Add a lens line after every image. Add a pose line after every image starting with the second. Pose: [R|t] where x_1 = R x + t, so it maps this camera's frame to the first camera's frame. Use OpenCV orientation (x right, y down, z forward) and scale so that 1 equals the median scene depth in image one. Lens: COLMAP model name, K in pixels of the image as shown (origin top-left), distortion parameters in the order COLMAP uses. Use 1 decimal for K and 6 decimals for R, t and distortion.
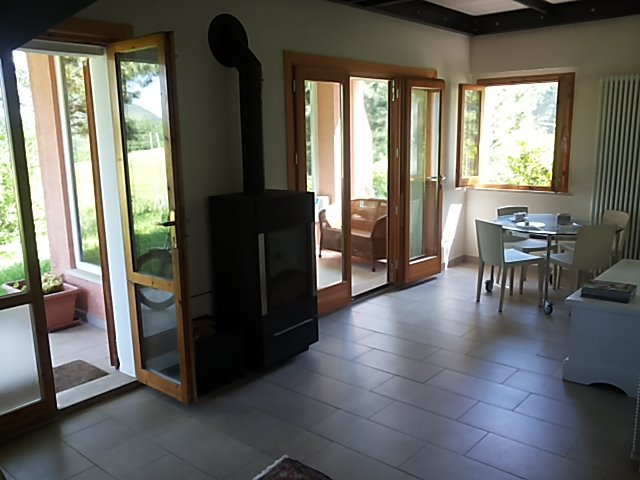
lens RADIAL K [[564.3, 0, 320.2], [0, 564.3, 240.5], [0, 0, 1]] dist [0.050980, -0.008364]
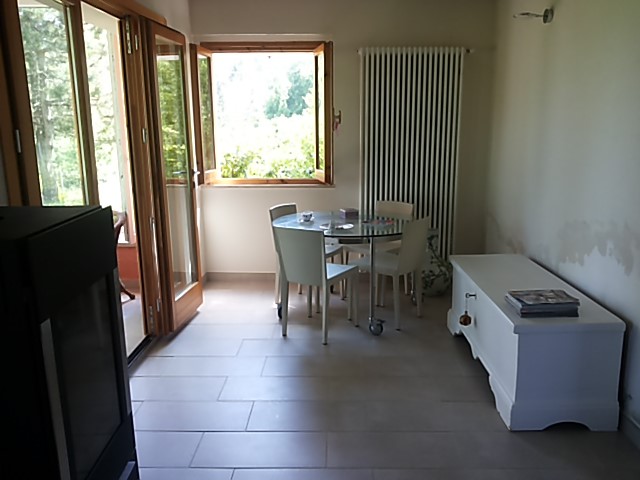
lens RADIAL K [[564.3, 0, 320.6], [0, 564.3, 241.4], [0, 0, 1]] dist [0.050980, -0.008364]
pose [[0.757012, -0.116838, 0.642870, -0.145697], [0.111094, 0.992573, 0.049575, -0.045558], [-0.643888, 0.033890, 0.764369, 0.385311]]
